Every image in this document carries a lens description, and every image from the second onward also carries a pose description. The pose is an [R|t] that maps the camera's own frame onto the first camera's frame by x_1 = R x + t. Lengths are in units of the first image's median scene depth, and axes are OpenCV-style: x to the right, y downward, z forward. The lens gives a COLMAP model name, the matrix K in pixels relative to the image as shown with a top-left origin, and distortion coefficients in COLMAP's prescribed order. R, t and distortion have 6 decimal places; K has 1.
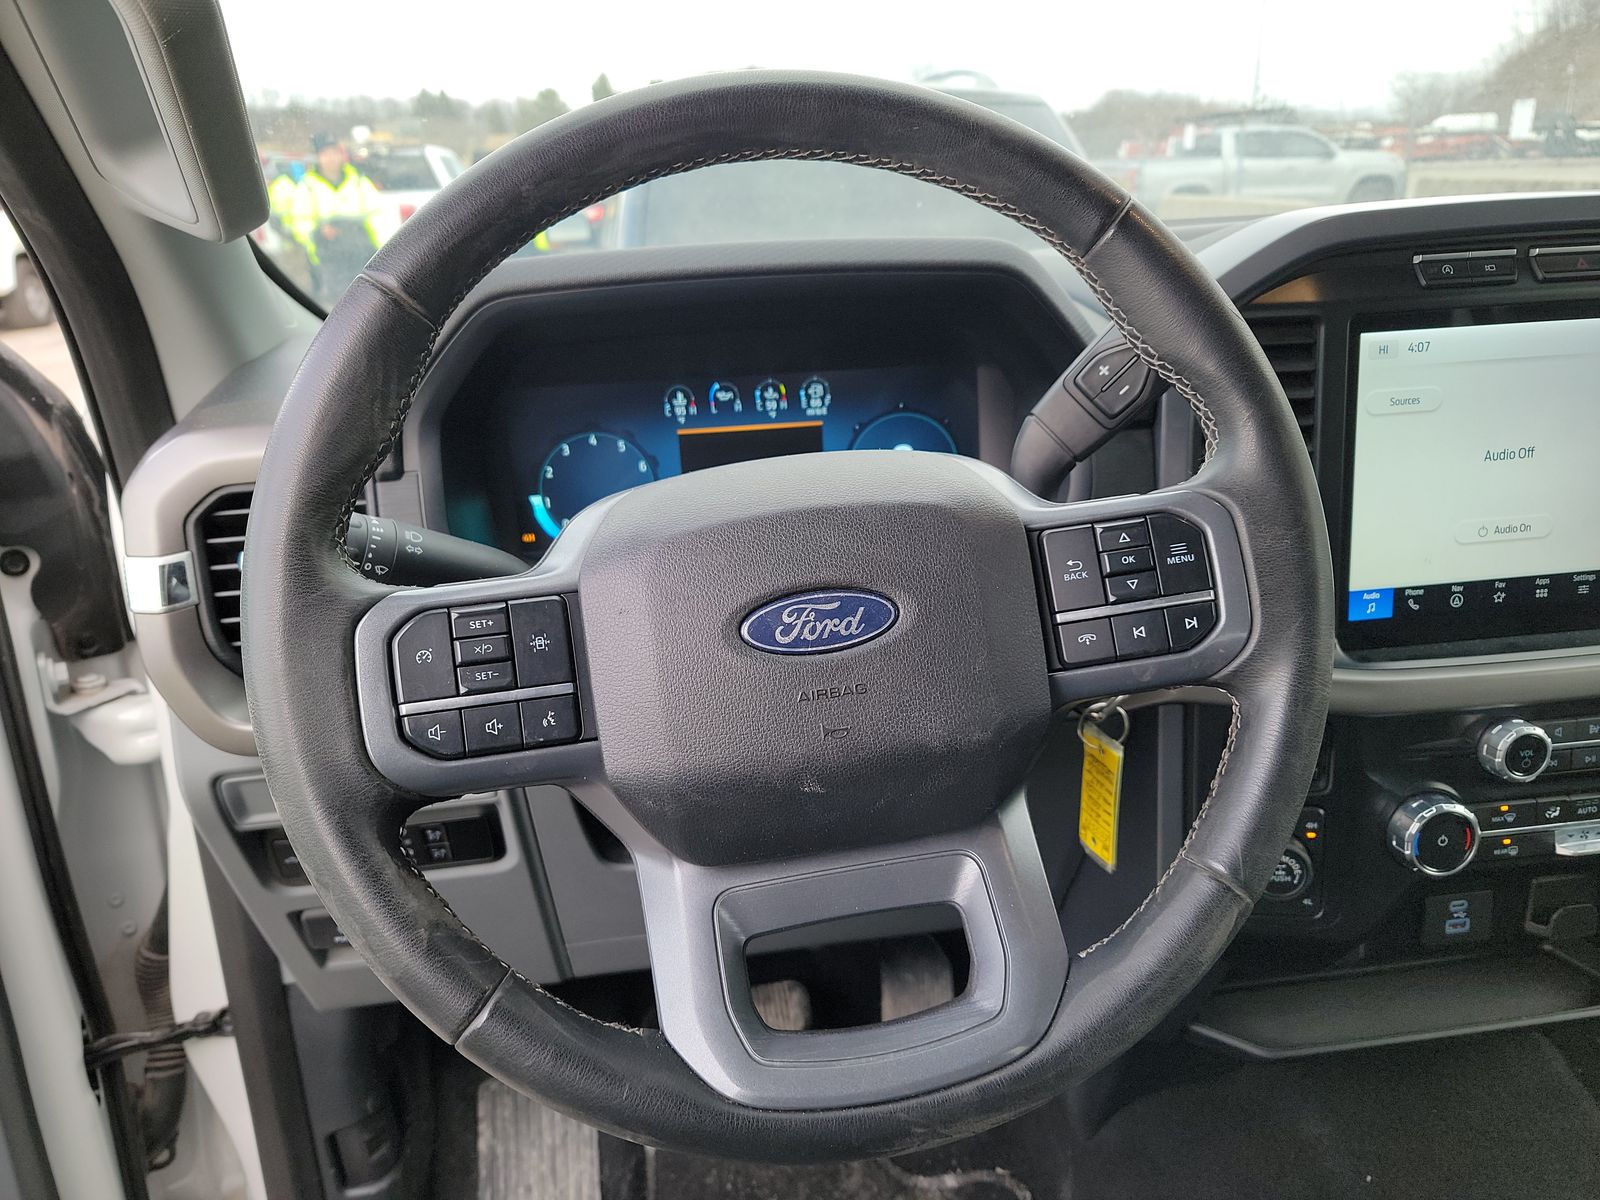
lens RADIAL K [[1127.8, 0, 802.9], [0, 1127.8, 600.5], [0, 0, 1]] dist [0.003362, -0.000465]
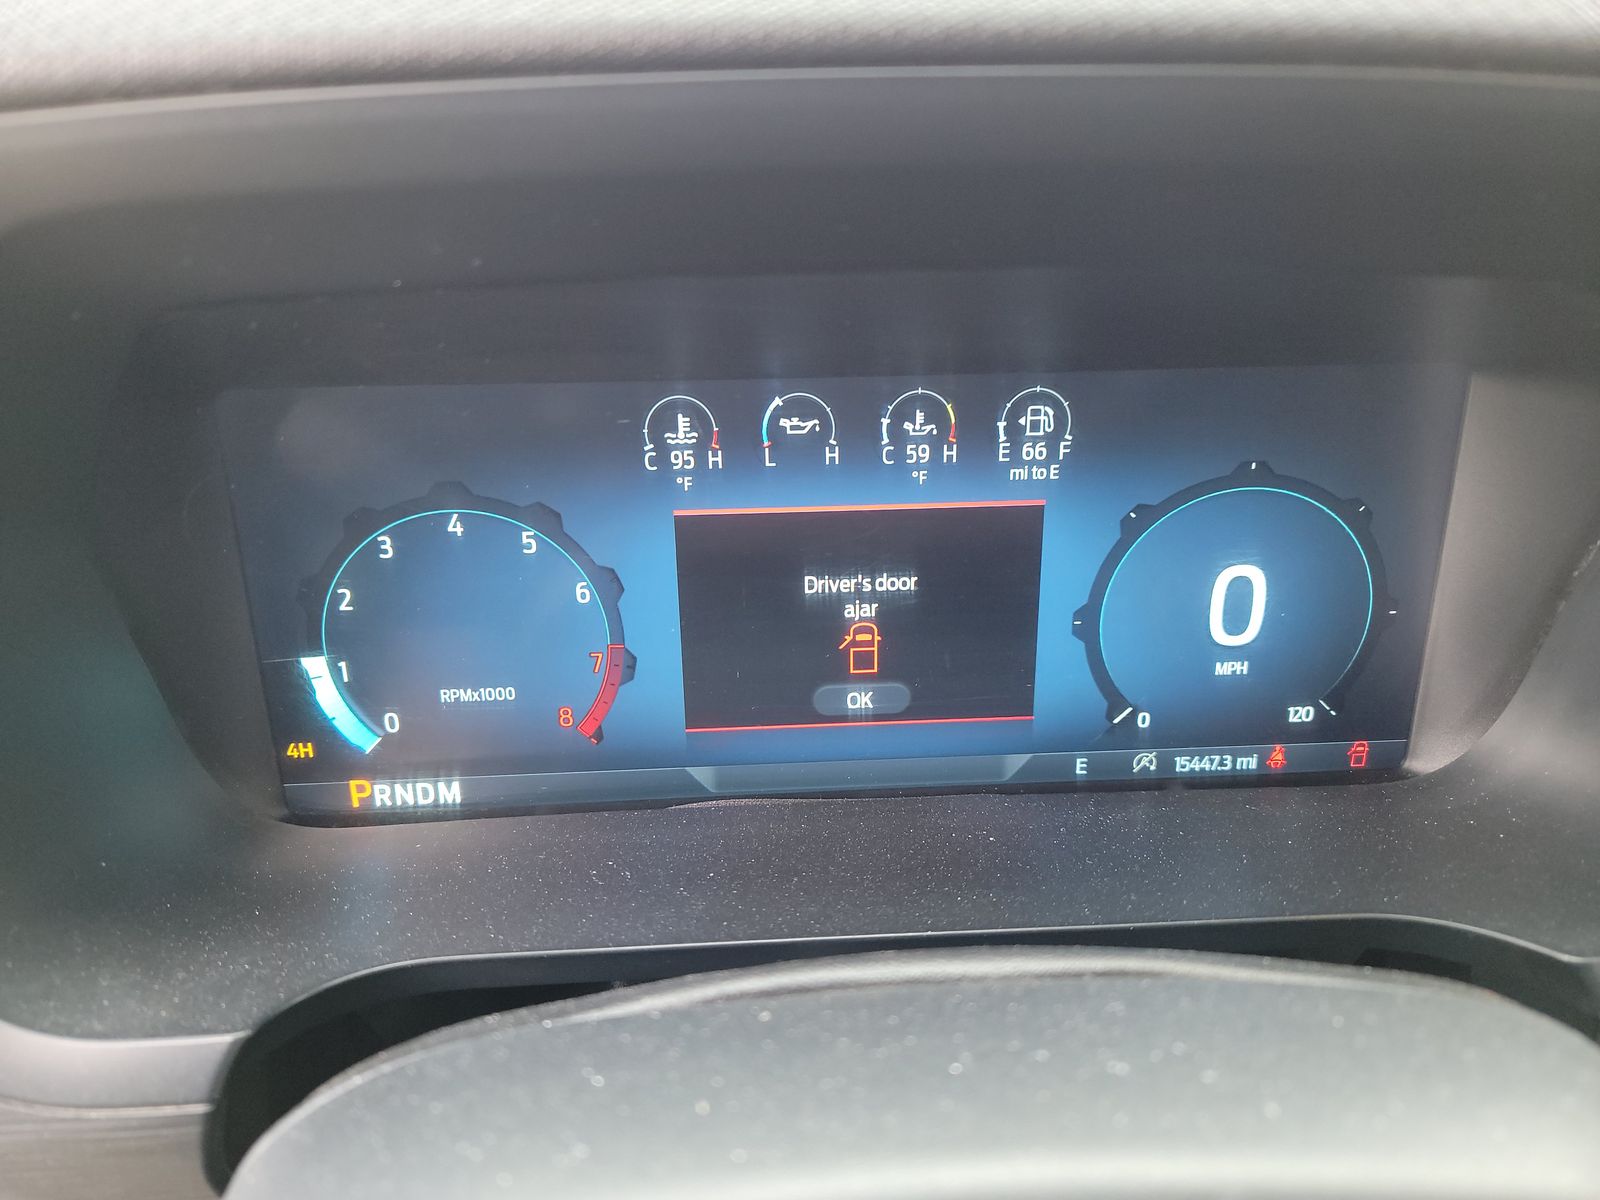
lens RADIAL K [[1127.8, 0, 796.1], [0, 1127.8, 595.3], [0, 0, 1]] dist [0.003362, -0.000465]
pose [[0.996240, 0.061240, -0.061286, -0.043270], [-0.054932, 0.993491, 0.099789, -0.162284], [0.066999, -0.096047, 0.993119, 0.613529]]
